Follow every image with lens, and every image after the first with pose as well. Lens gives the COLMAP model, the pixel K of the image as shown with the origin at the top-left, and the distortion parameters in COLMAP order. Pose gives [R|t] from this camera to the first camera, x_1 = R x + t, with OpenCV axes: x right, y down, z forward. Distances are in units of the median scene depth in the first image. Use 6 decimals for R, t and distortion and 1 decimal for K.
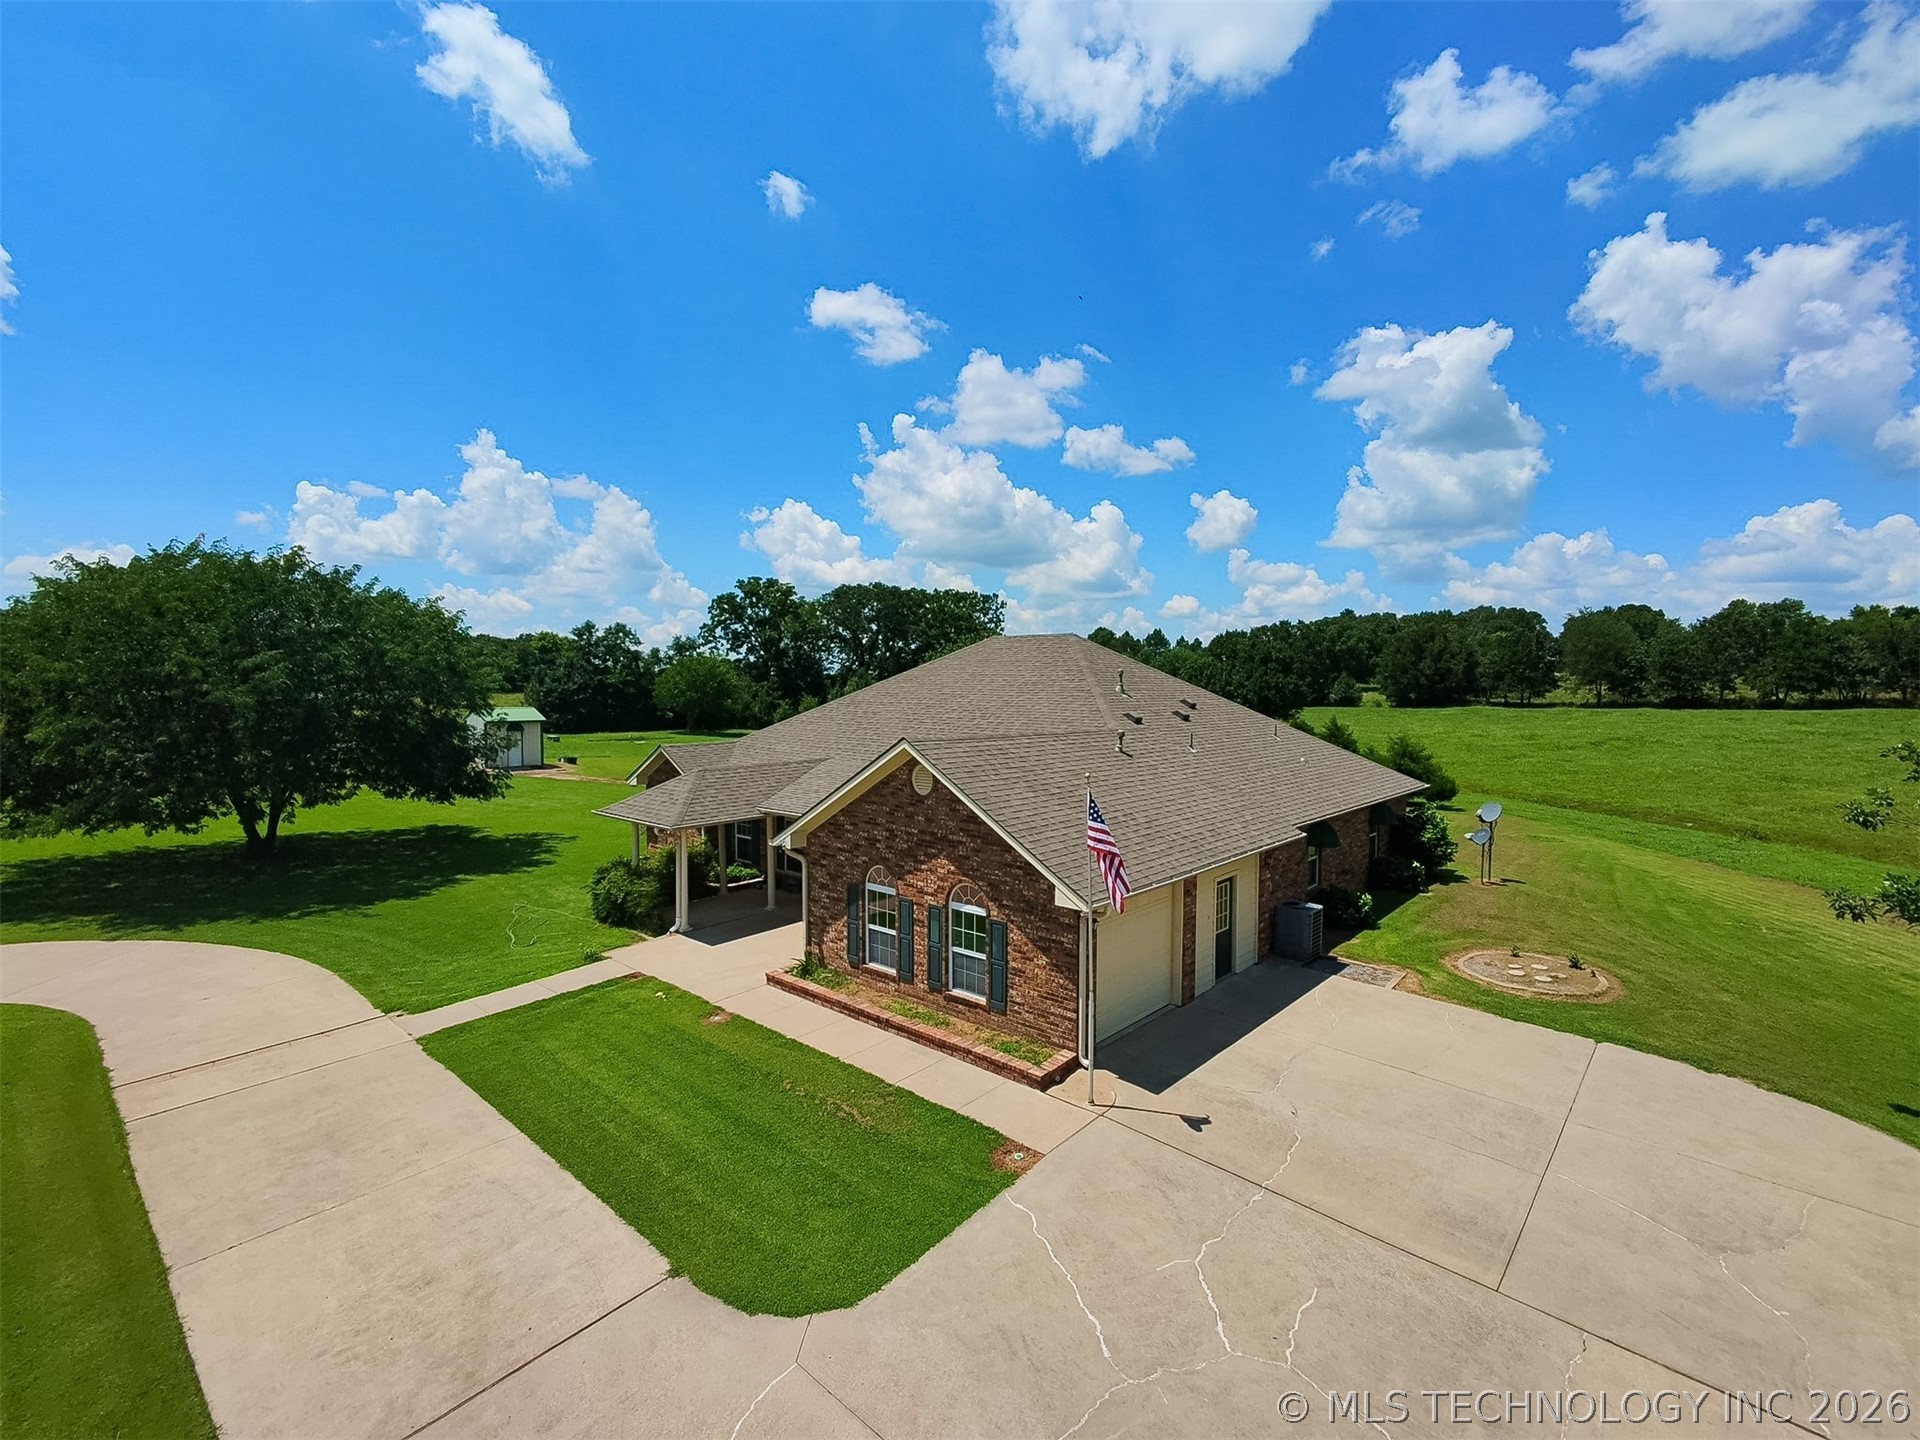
lens RADIAL K [[875.3, 0, 973.3], [0, 875.3, 721.6], [0, 0, 1]] dist [0.000691, -0.005057]
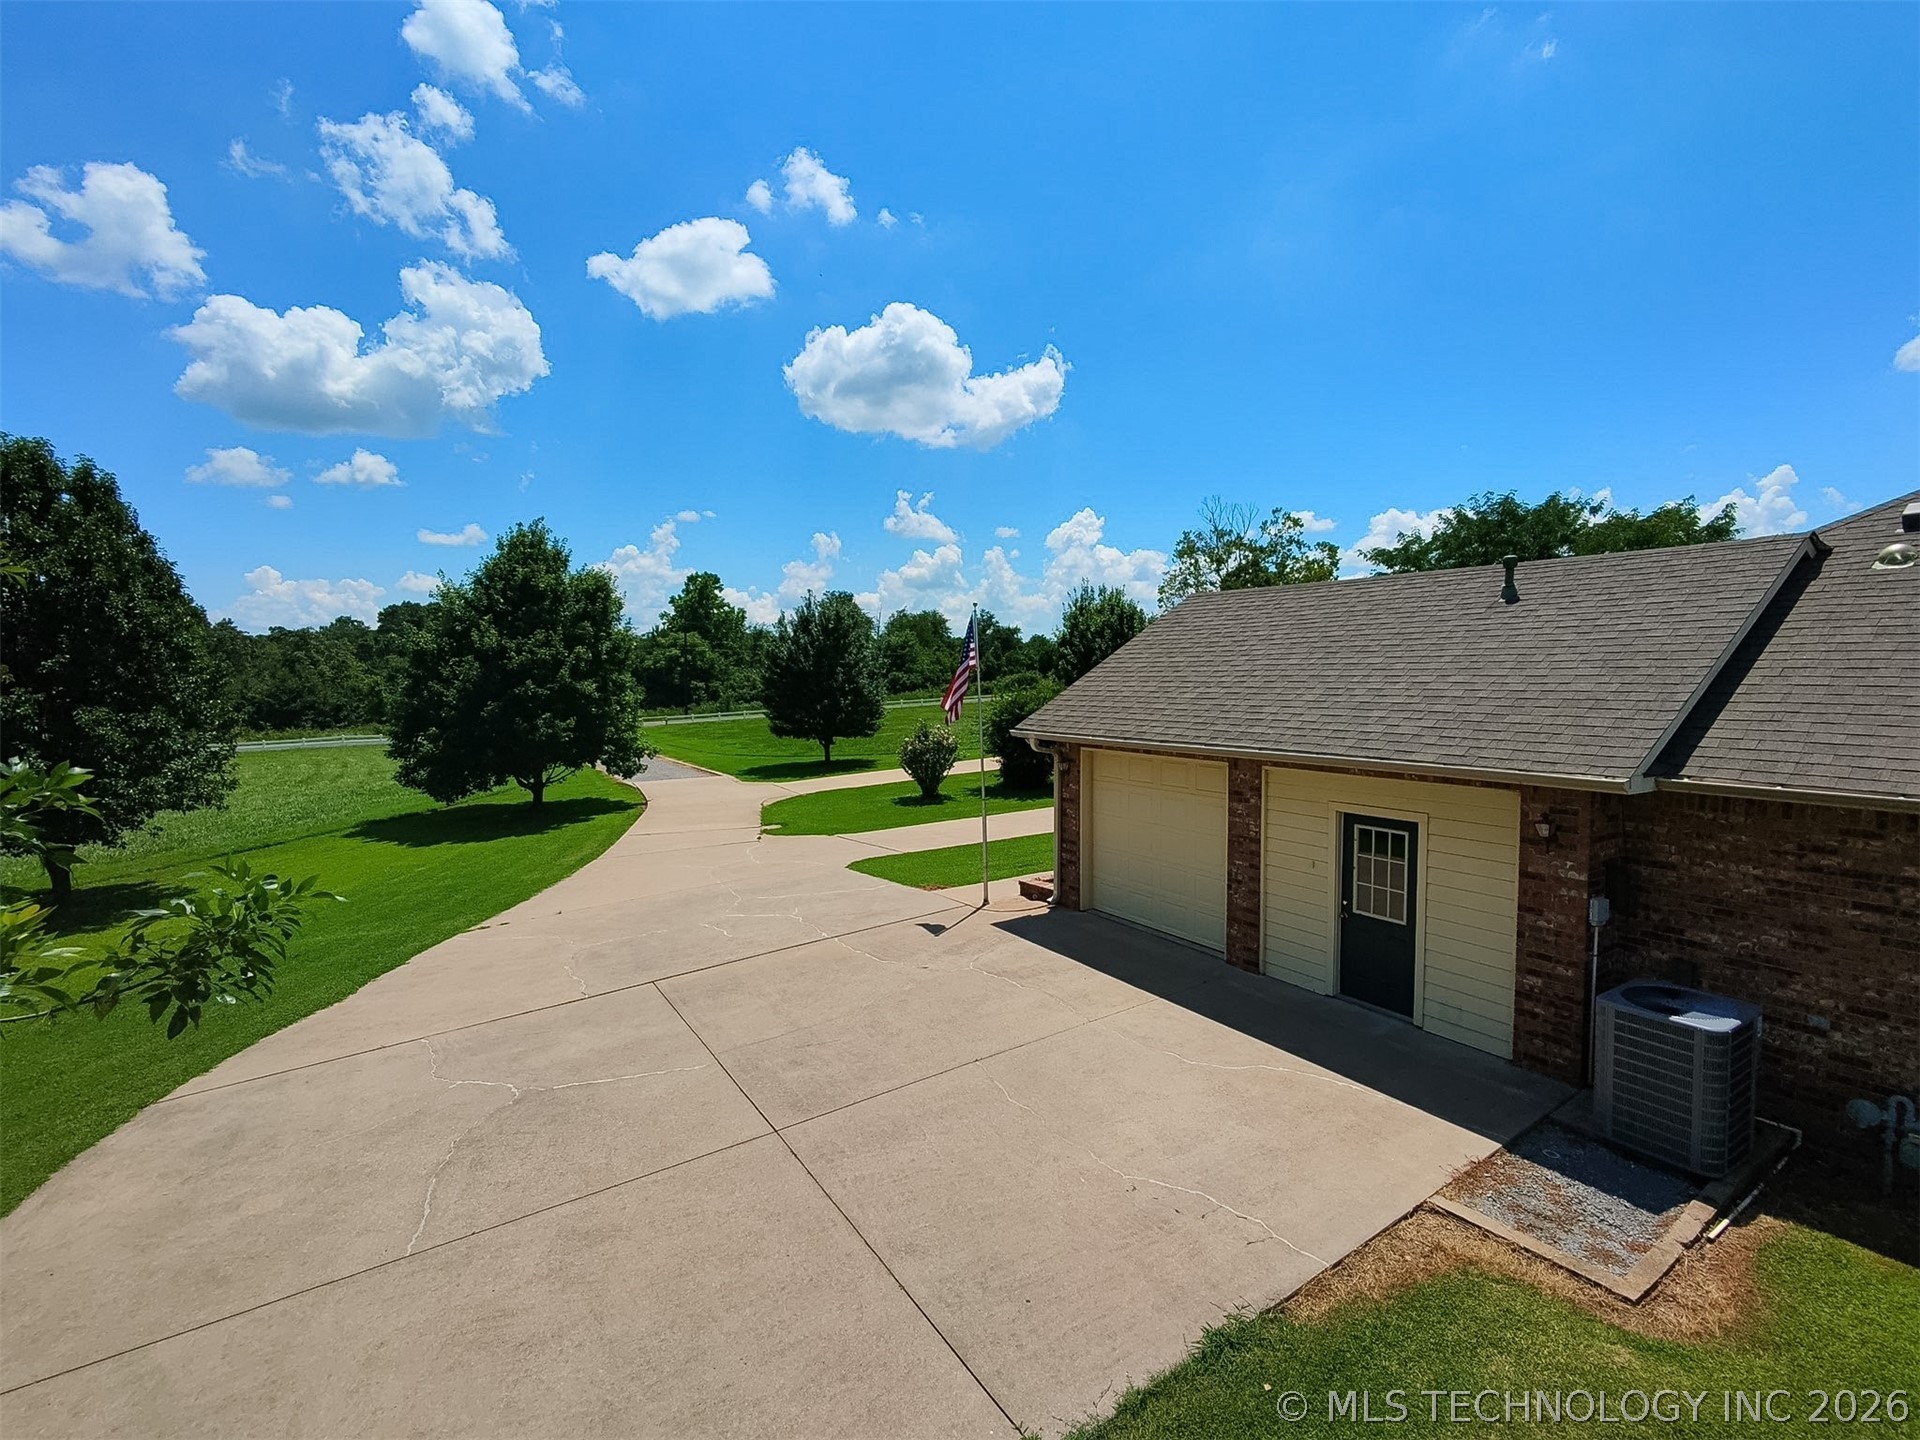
lens RADIAL K [[875.3, 0, 973.3], [0, 875.3, 721.6], [0, 0, 1]] dist [0.000691, -0.005057]
pose [[-0.275472, 0.046711, -0.960174, 0.885975], [-0.041340, 0.997319, 0.060378, 0.104965], [0.960420, 0.056326, -0.272802, 0.944613]]
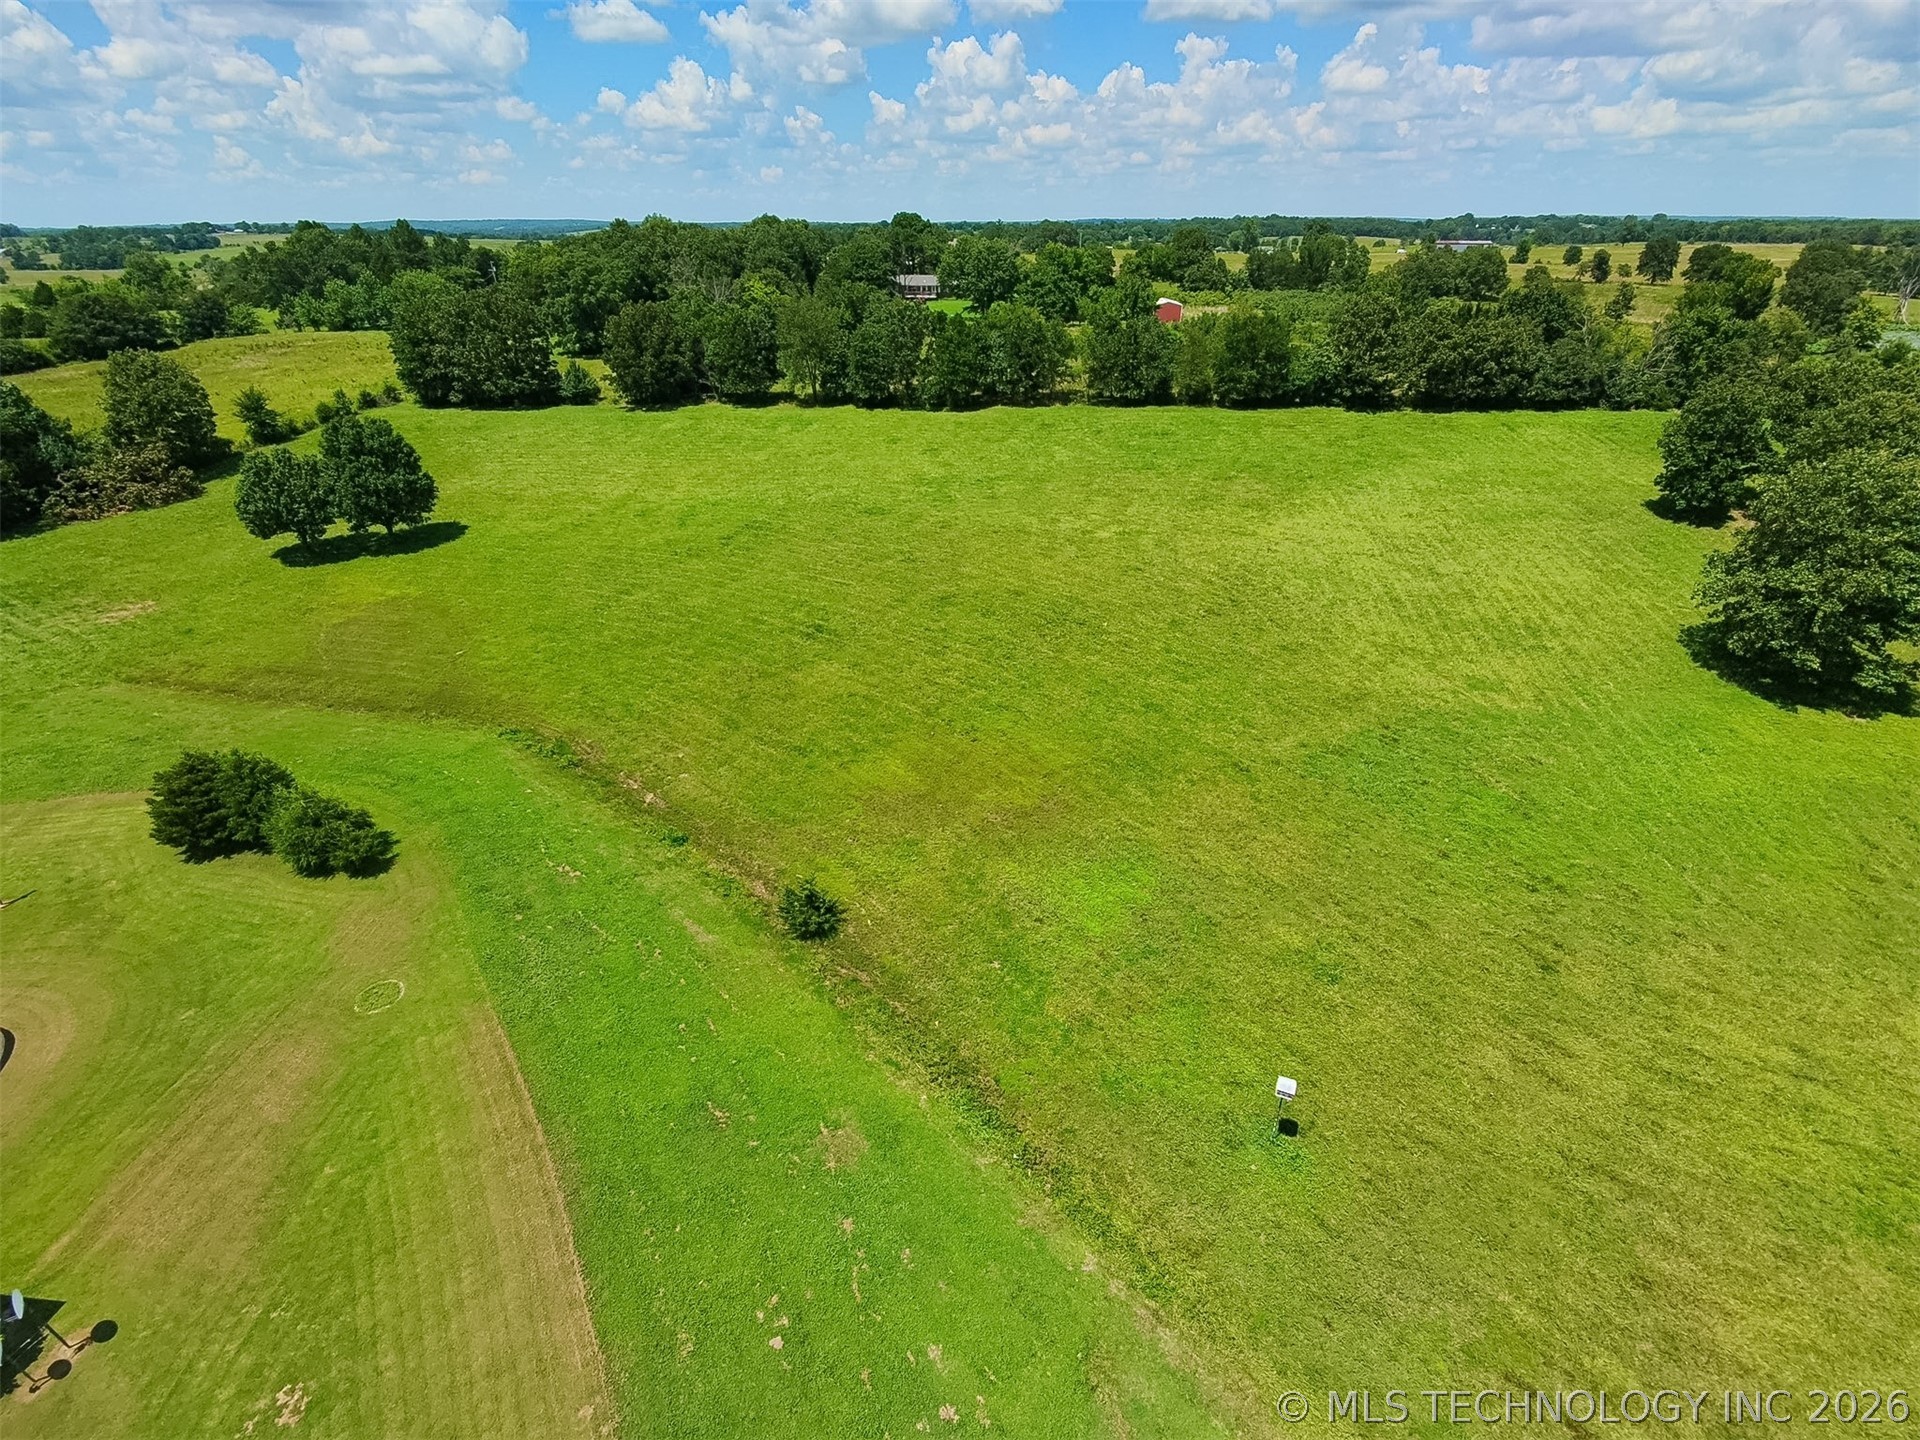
lens RADIAL K [[872.1, 0, 969.7], [0, 872.1, 733.4], [0, 0, 1]] dist [0.000143, -0.003040]
pose [[0.809715, -0.299475, 0.504654, 1.685408], [0.026698, 0.877887, 0.478123, -1.107652], [-0.586215, -0.373670, 0.718834, 0.234609]]
